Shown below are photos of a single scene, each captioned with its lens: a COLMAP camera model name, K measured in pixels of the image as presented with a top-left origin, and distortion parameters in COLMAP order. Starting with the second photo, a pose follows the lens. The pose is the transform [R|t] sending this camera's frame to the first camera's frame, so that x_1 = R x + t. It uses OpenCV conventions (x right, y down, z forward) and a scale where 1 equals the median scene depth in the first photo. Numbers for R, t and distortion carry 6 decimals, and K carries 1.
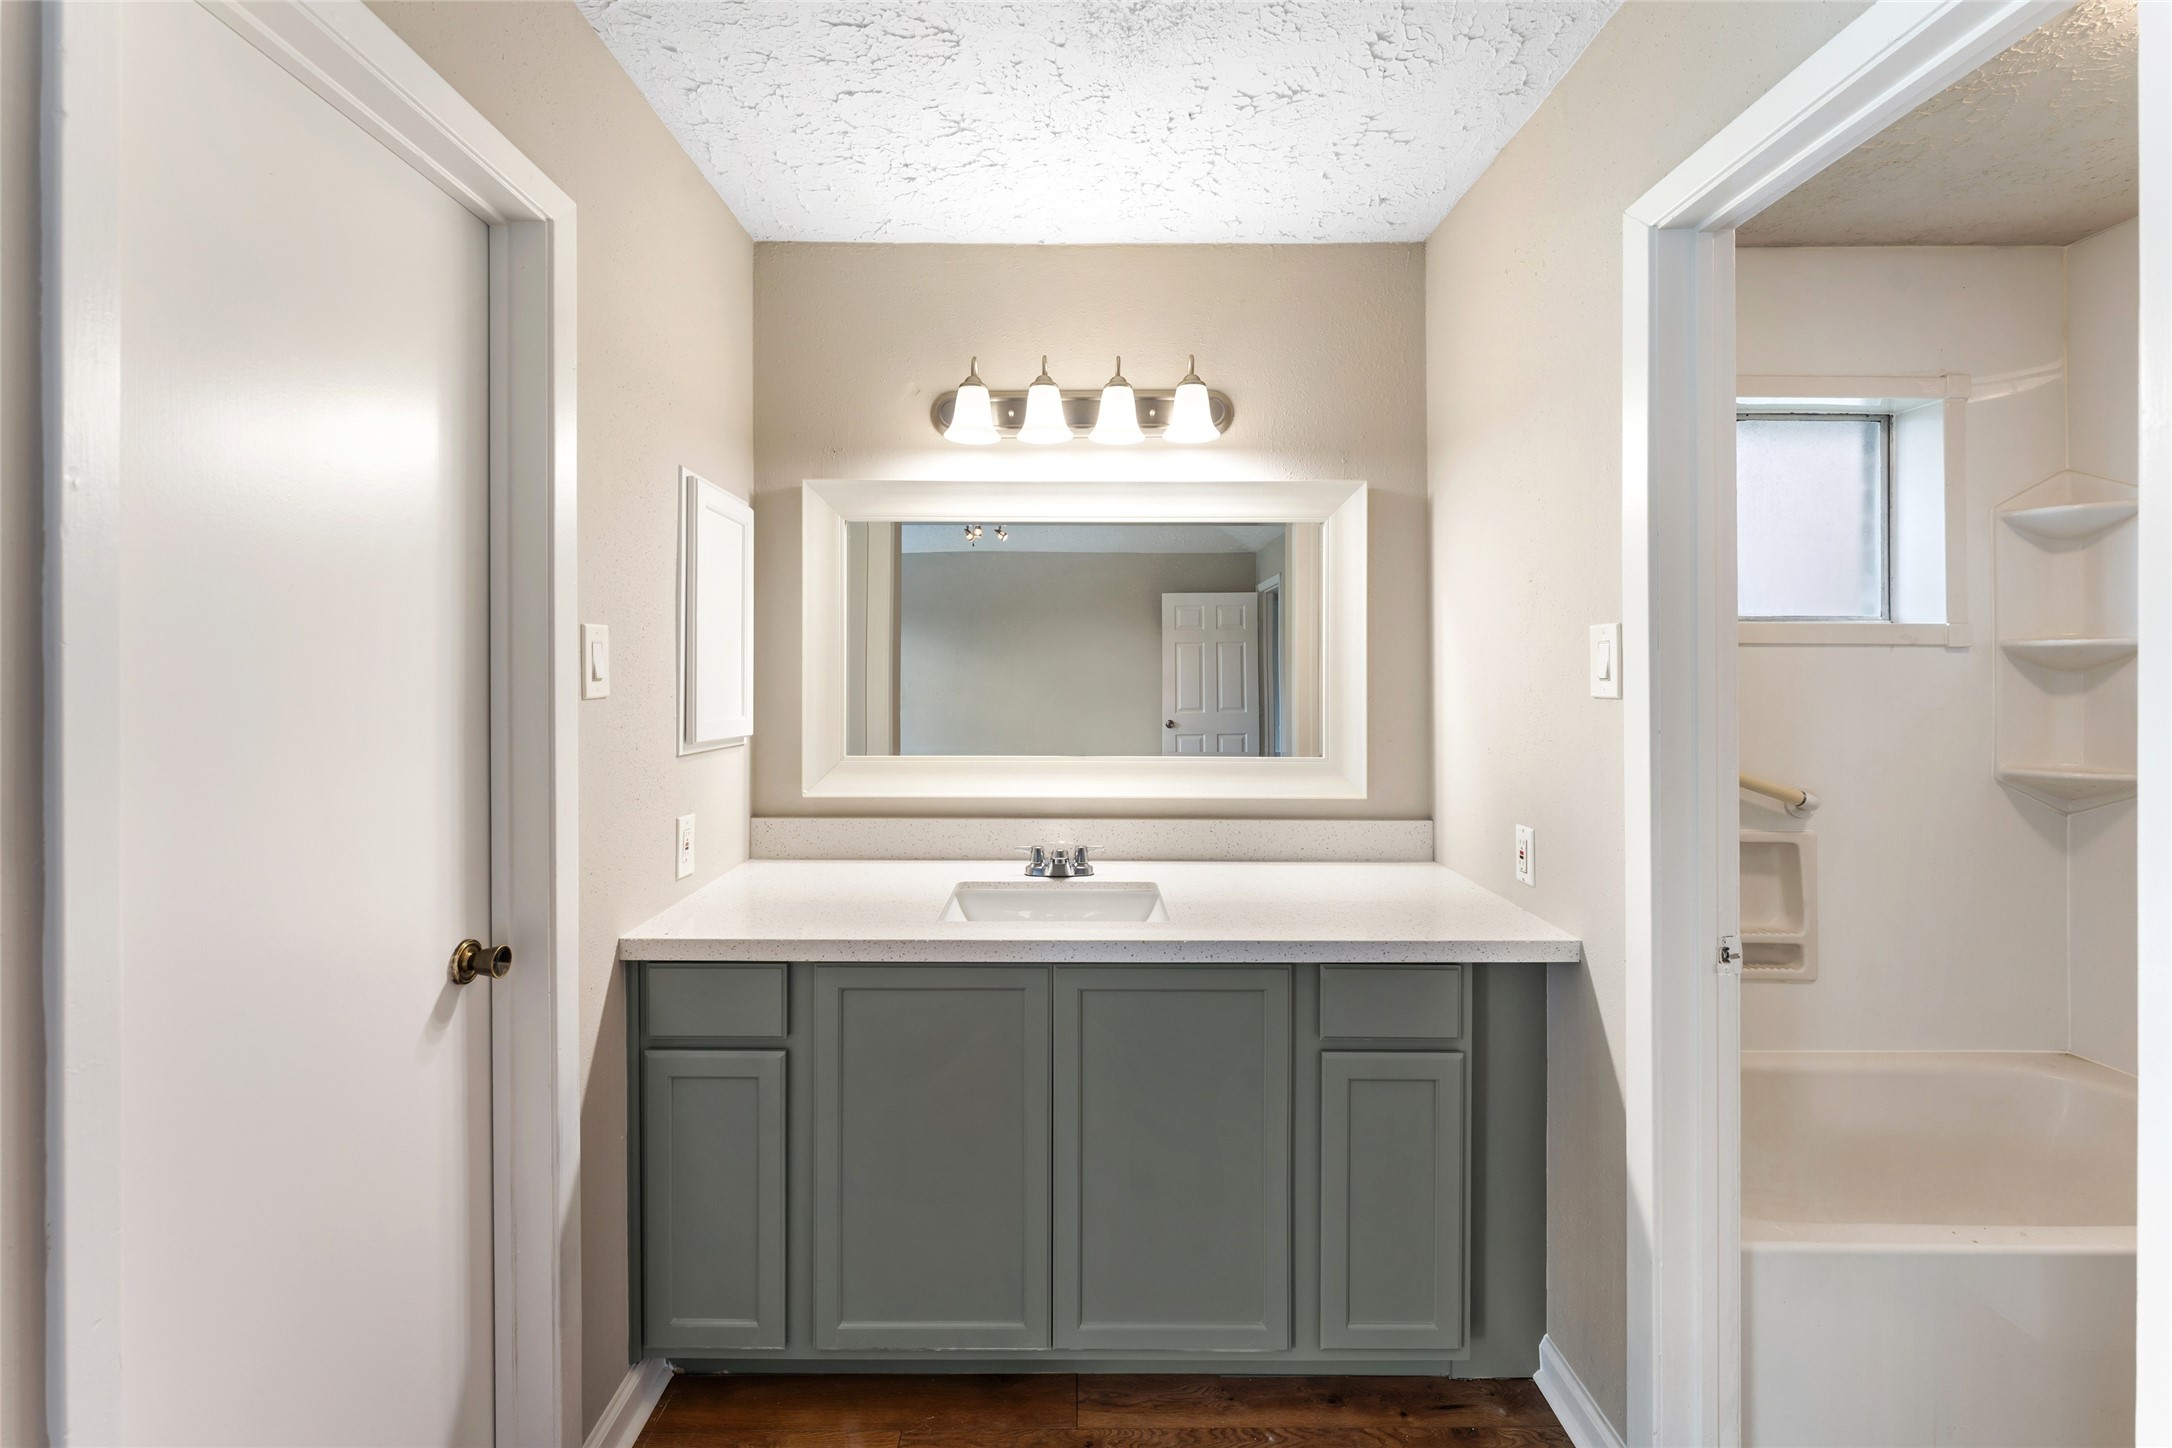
lens RADIAL K [[900.2, 0, 1073.2], [0, 900.2, 677.2], [0, 0, 1]] dist [0.002291, 0.000337]
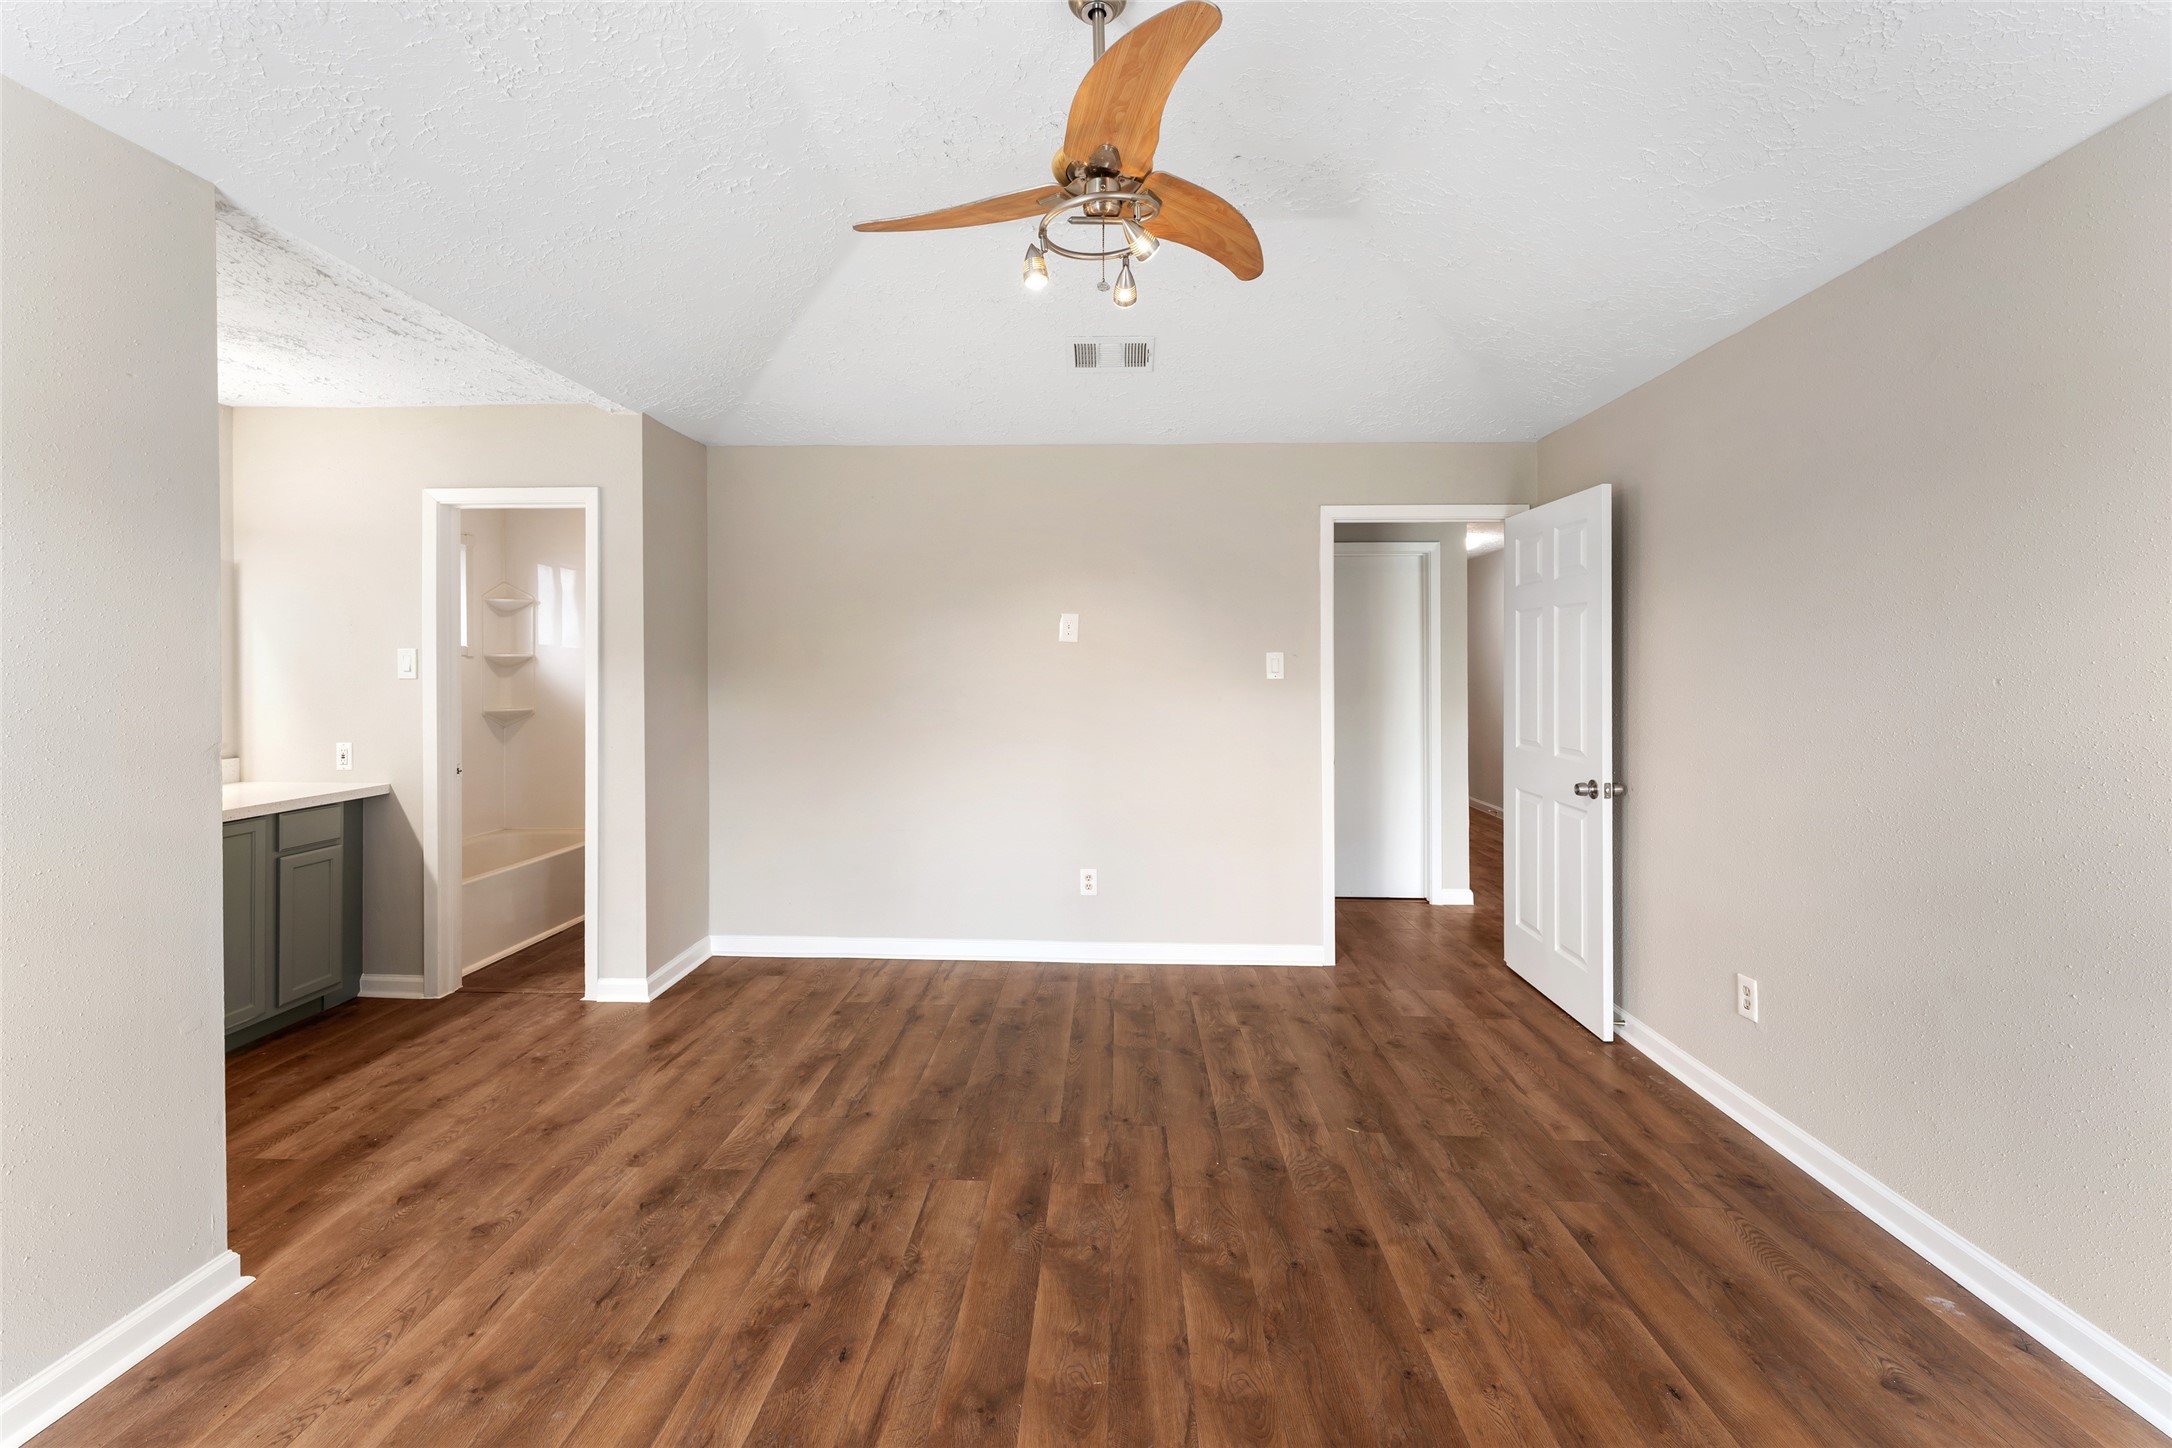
lens RADIAL K [[878.8, 0, 1082.7], [0, 878.8, 683.5], [0, 0, 1]] dist [-0.000770, -0.000156]
pose [[0.049254, -0.020222, 0.998582, -1.165433], [0.003880, 0.999791, 0.020055, -0.003711], [-0.998779, 0.002887, 0.049322, -0.652219]]
